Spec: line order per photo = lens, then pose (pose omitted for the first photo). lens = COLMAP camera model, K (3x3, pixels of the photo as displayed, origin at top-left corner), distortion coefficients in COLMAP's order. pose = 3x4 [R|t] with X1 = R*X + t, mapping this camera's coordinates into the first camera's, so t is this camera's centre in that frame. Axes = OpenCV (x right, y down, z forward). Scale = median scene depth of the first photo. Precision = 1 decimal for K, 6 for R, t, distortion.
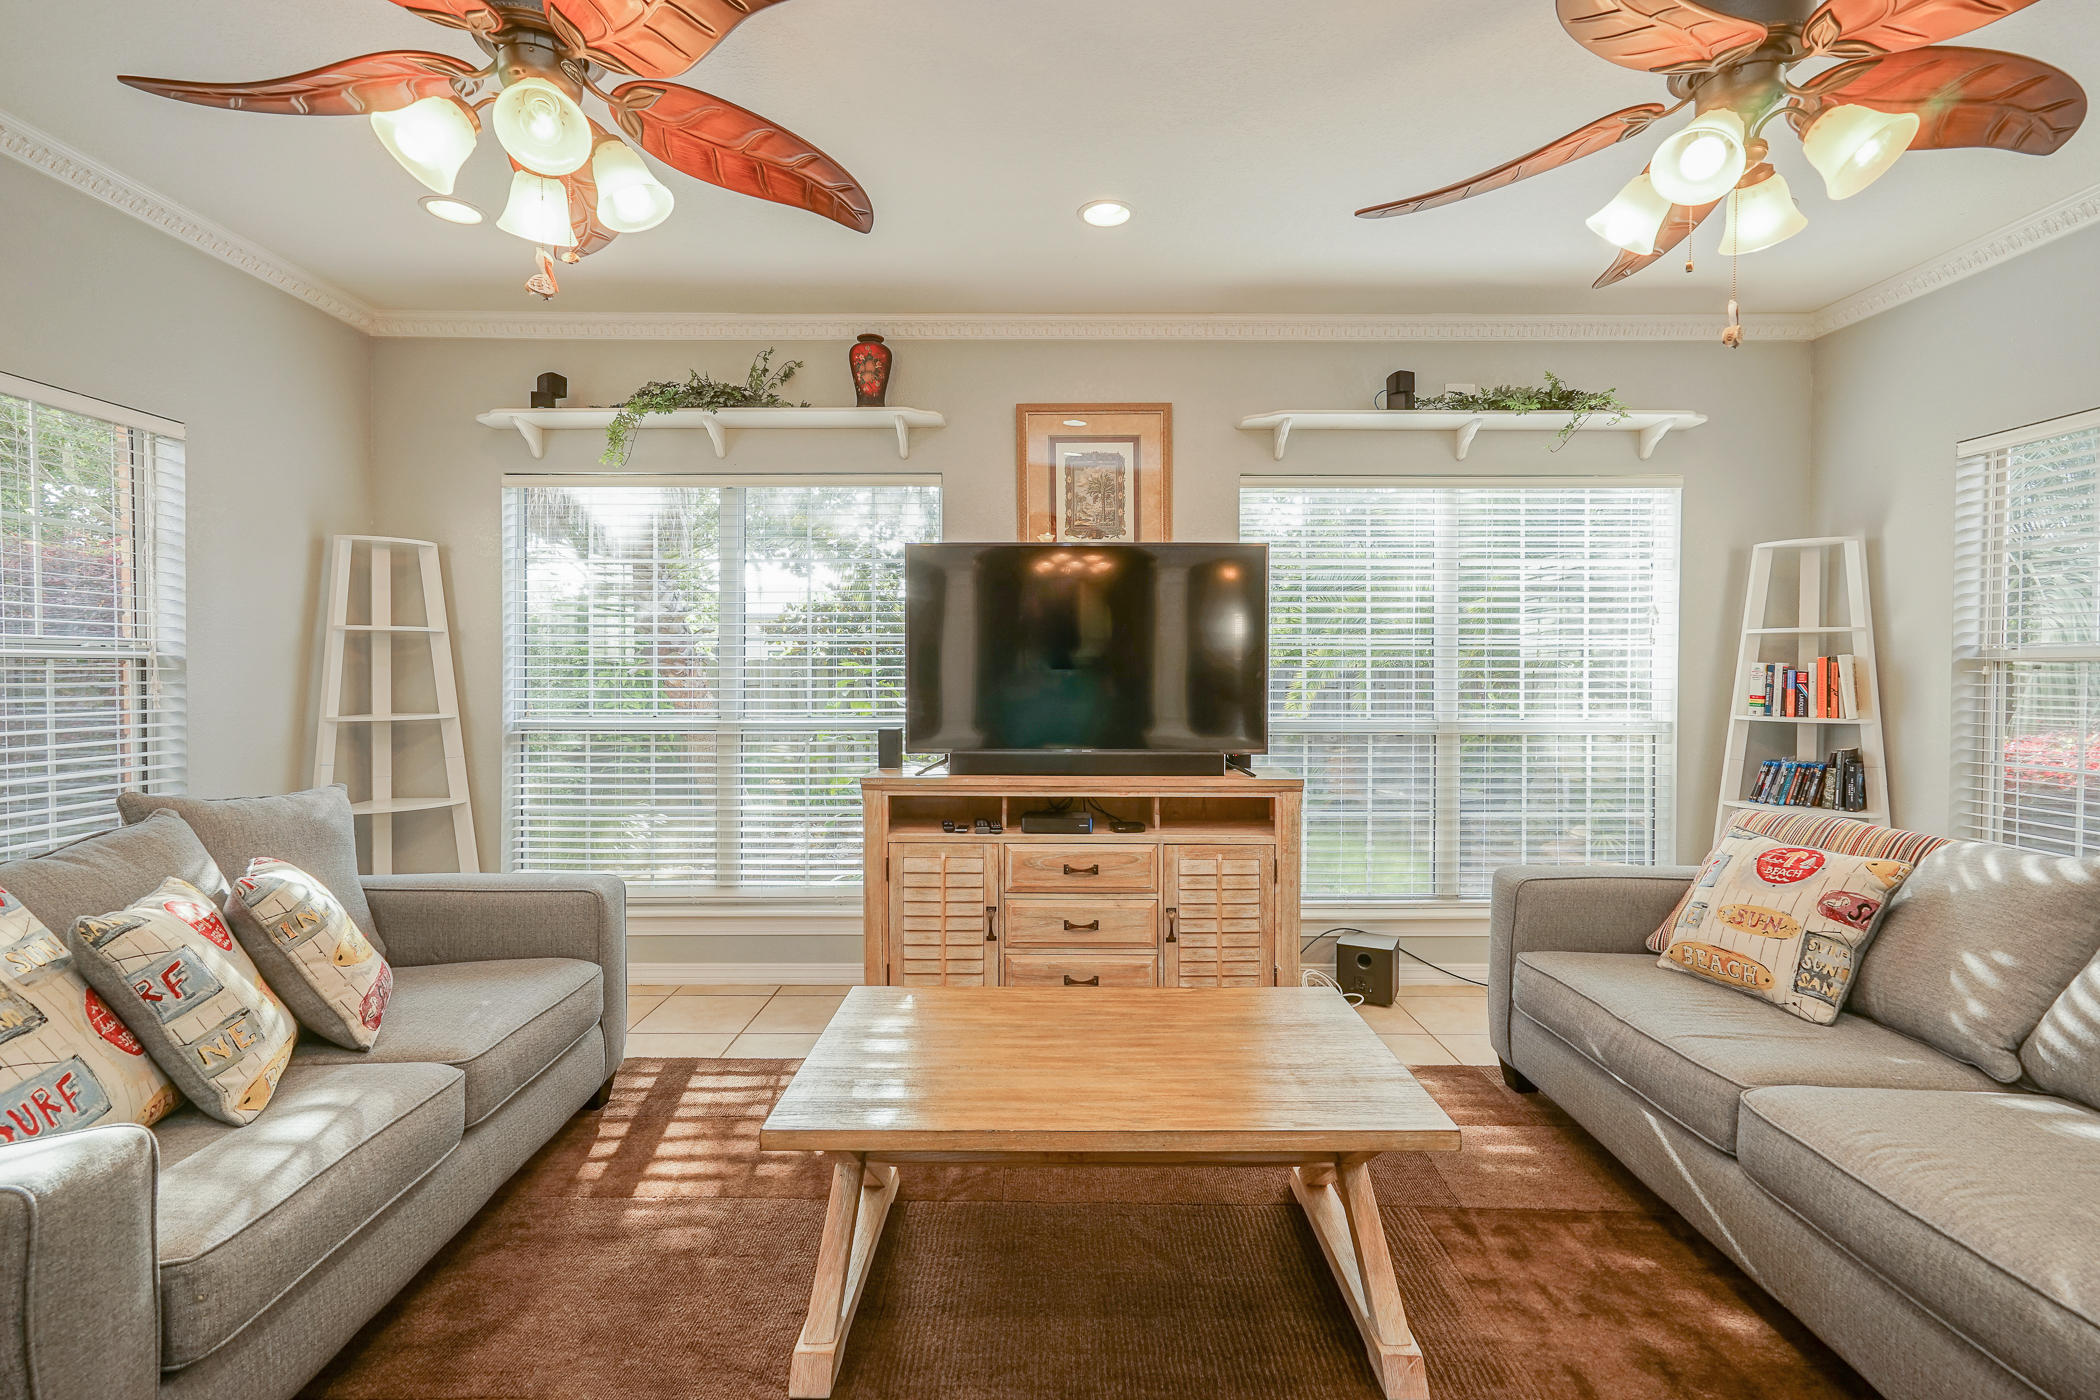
lens RADIAL K [[957.8, 0, 1049.5], [0, 957.8, 705.7], [0, 0, 1]] dist [-0.001499, 0.008917]
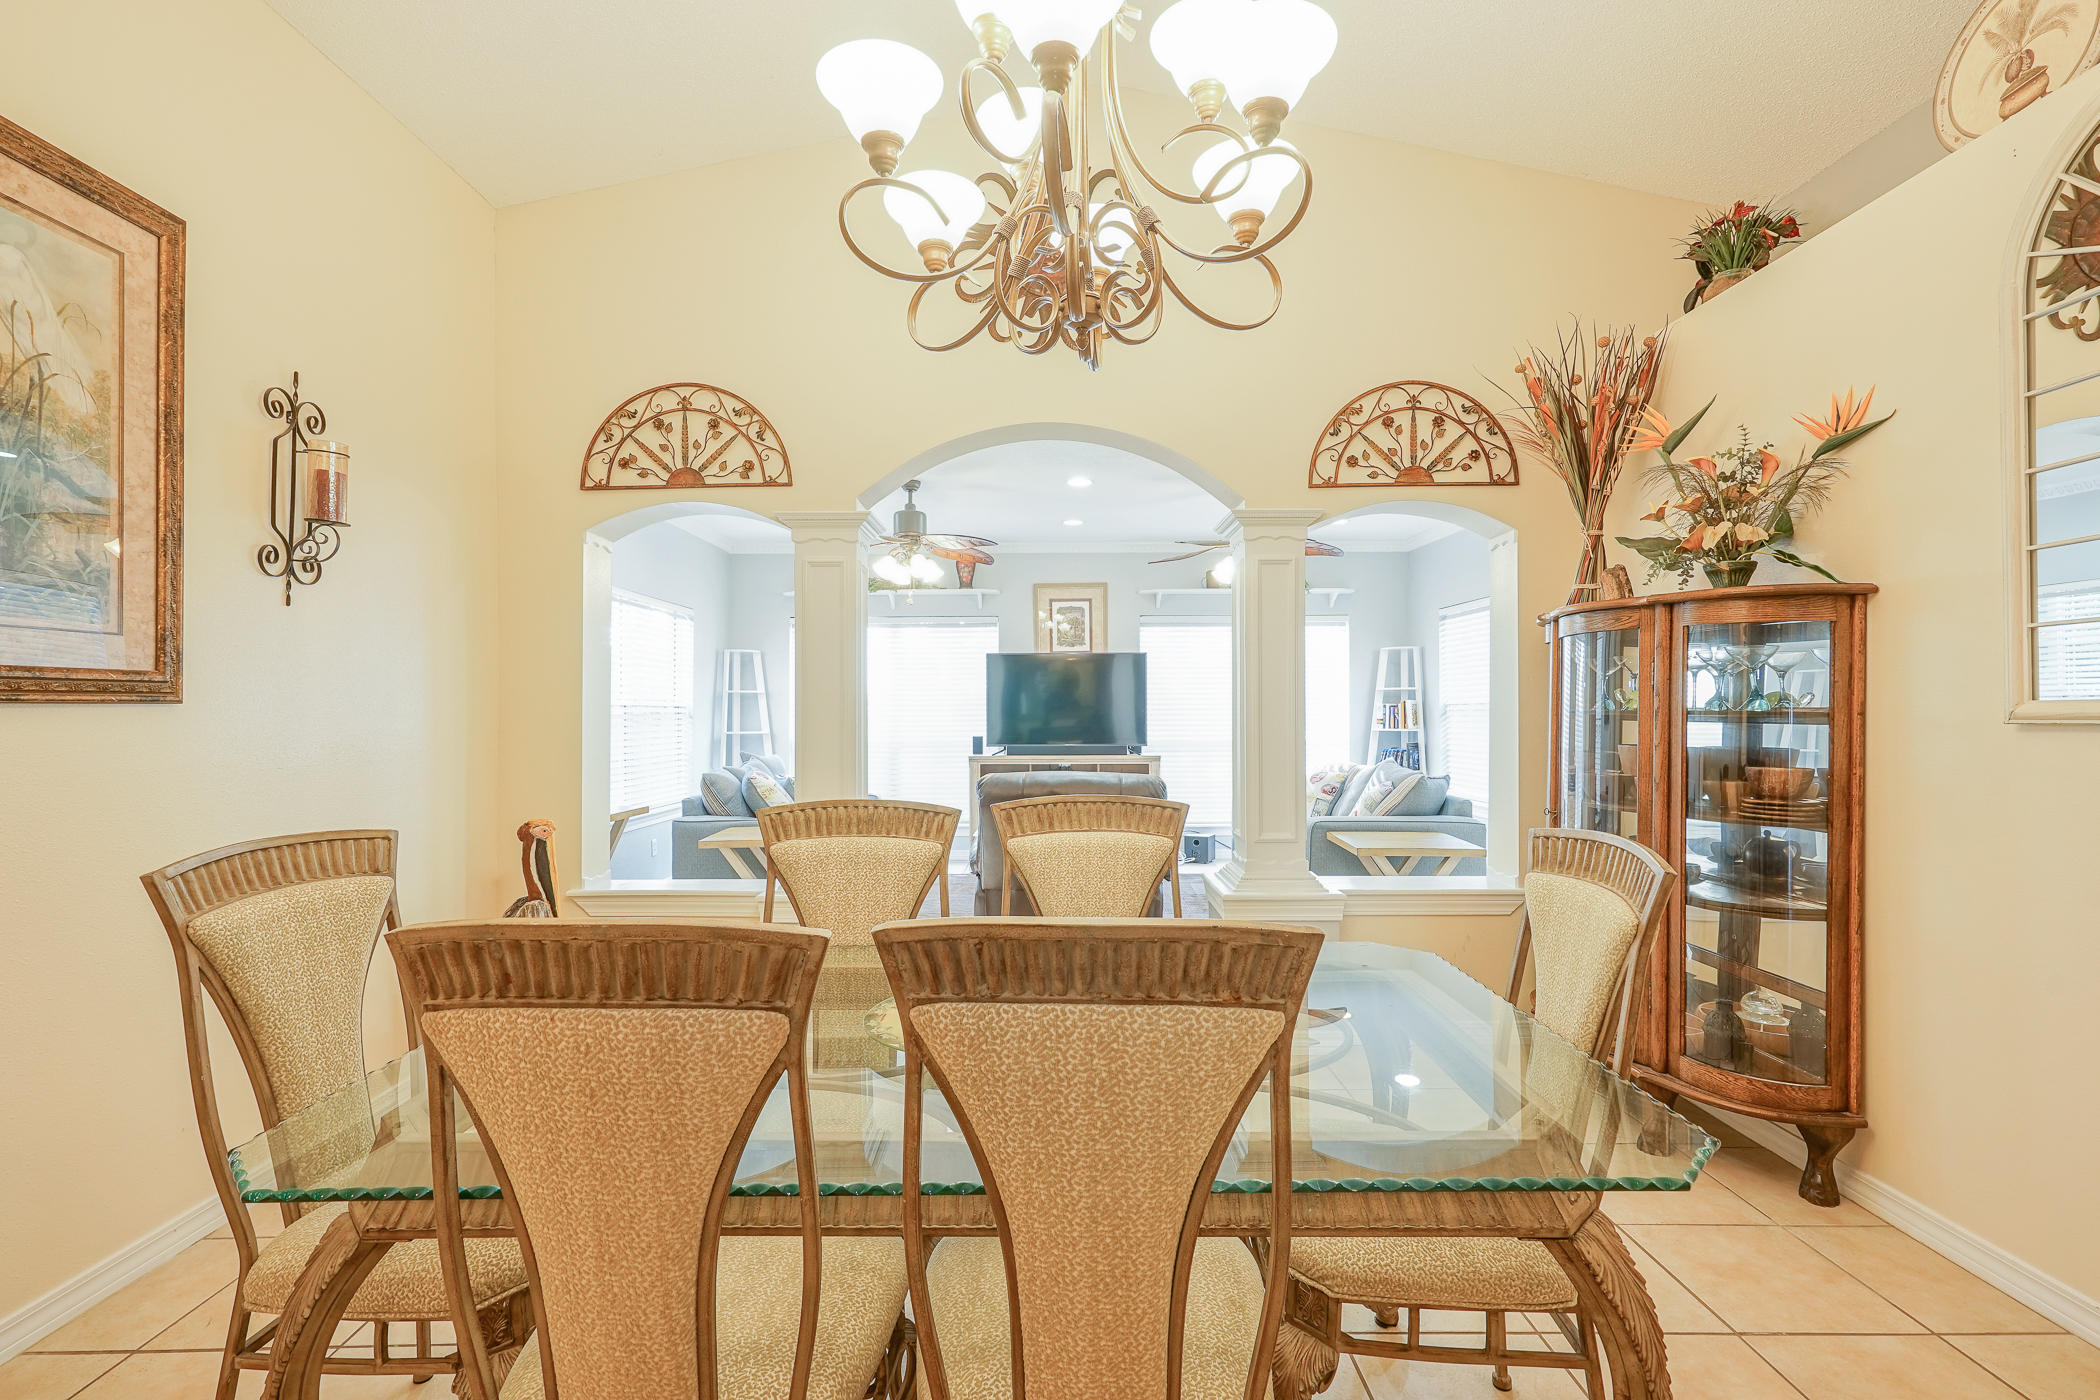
lens RADIAL K [[957.8, 0, 1049.5], [0, 957.8, 705.7], [0, 0, 1]] dist [-0.001499, 0.008917]
pose [[0.999975, -0.006075, 0.003652, -0.014173], [0.006233, 0.998968, -0.044993, 0.079035], [-0.003374, 0.045015, 0.998981, -1.750534]]
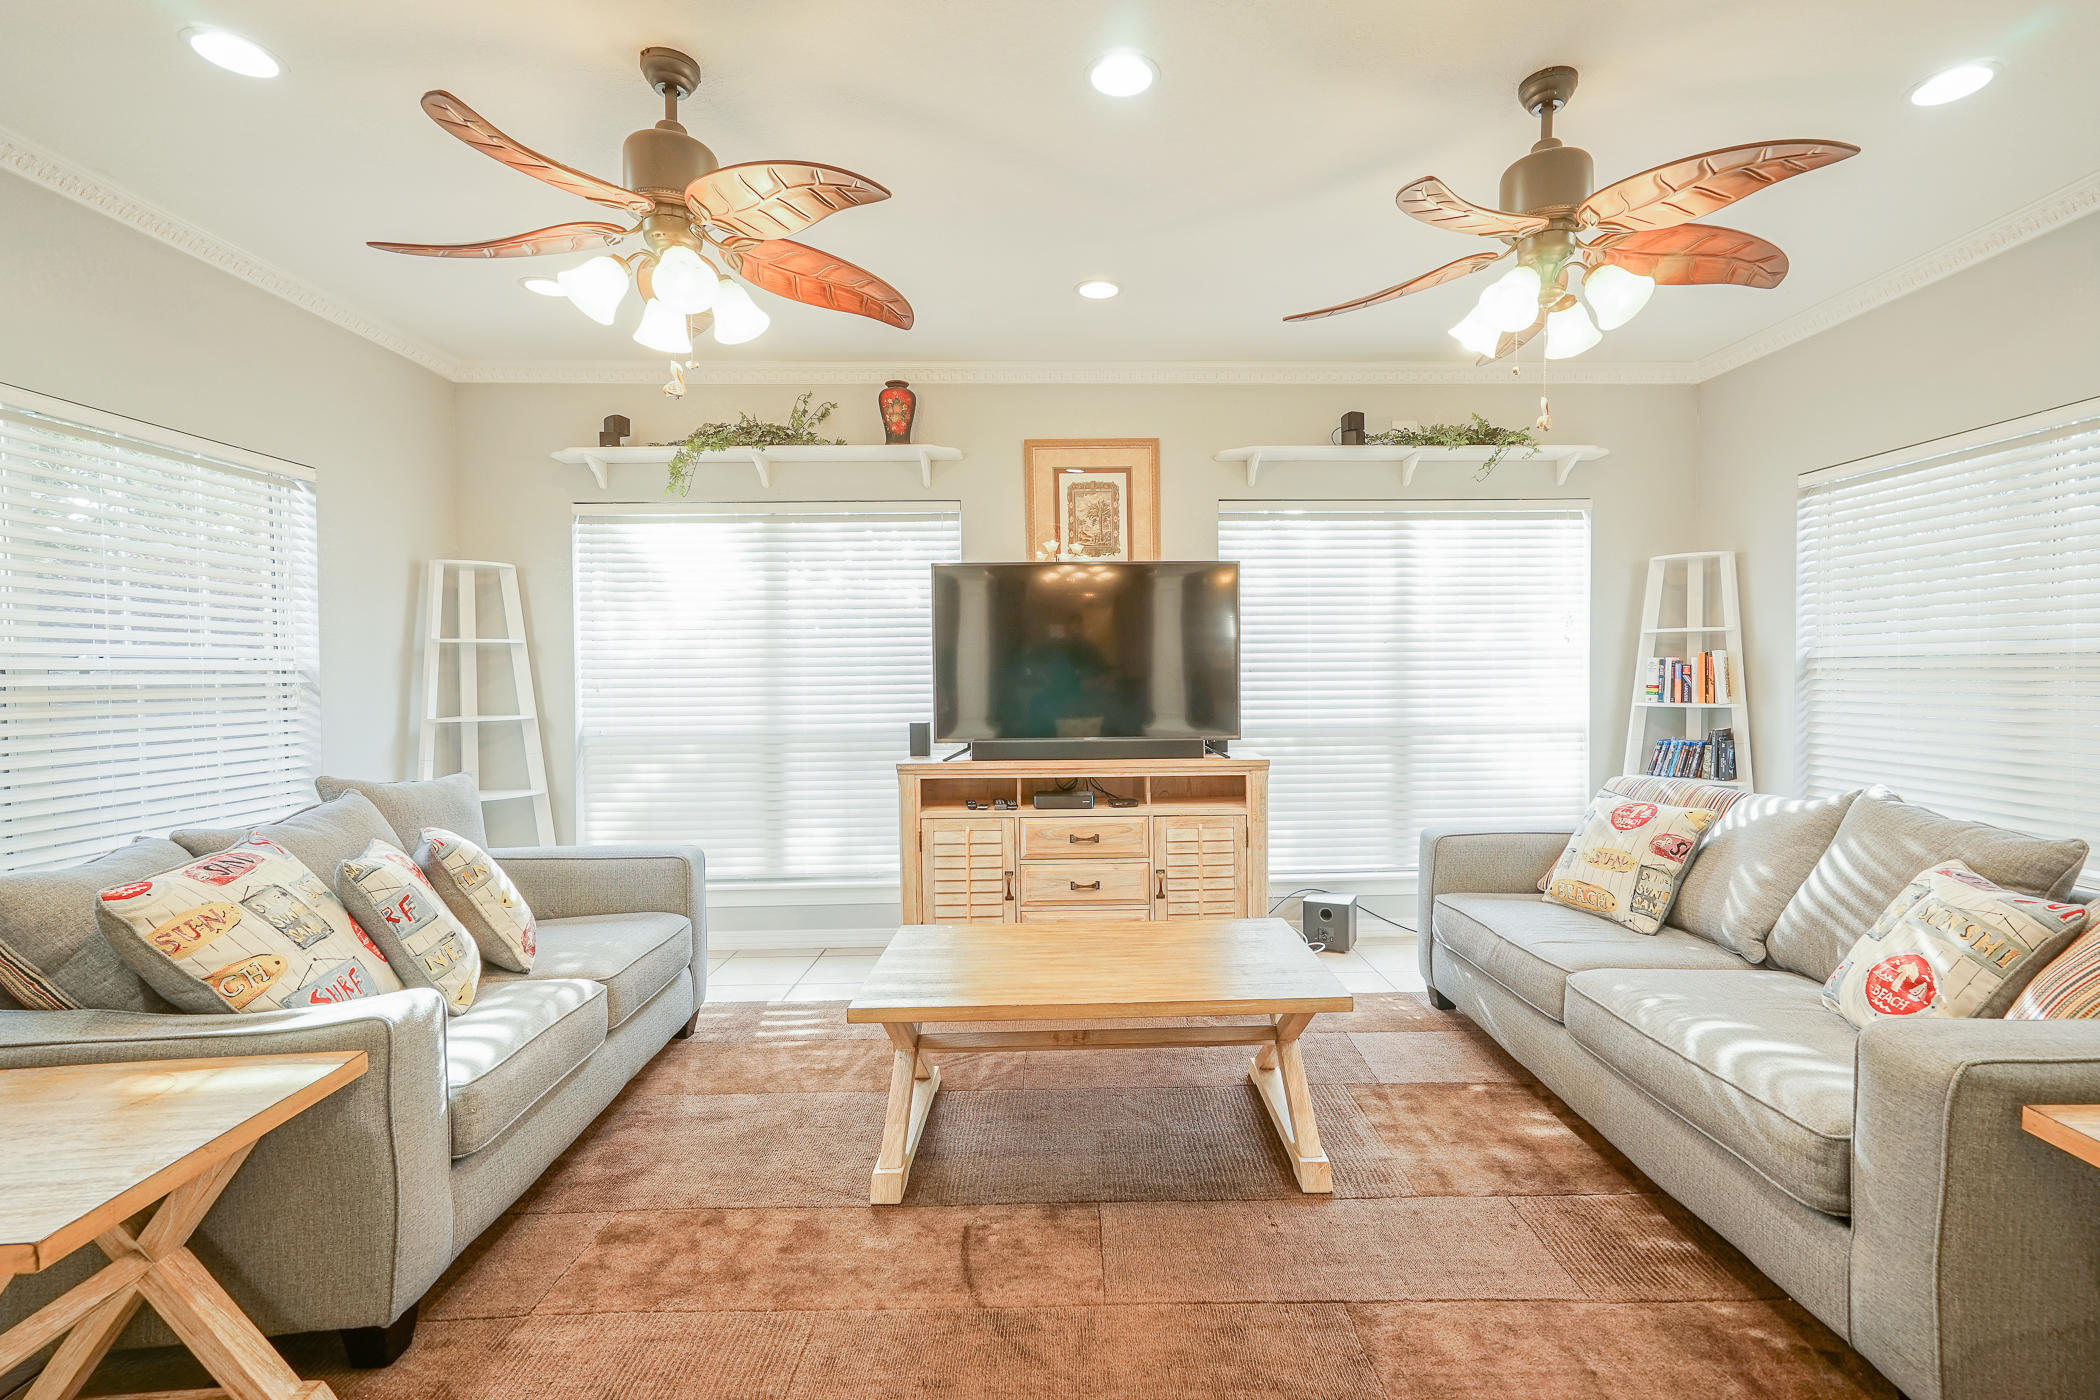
lens RADIAL K [[962.1, 0, 1062.8], [0, 962.1, 737.7], [0, 0, 1]] dist [0.000501, -0.000015]
pose [[0.999922, -0.011594, 0.004695, 0.003177], [0.011442, 0.999452, 0.031053, 0.012714], [-0.005053, -0.030997, 0.999507, -0.274309]]
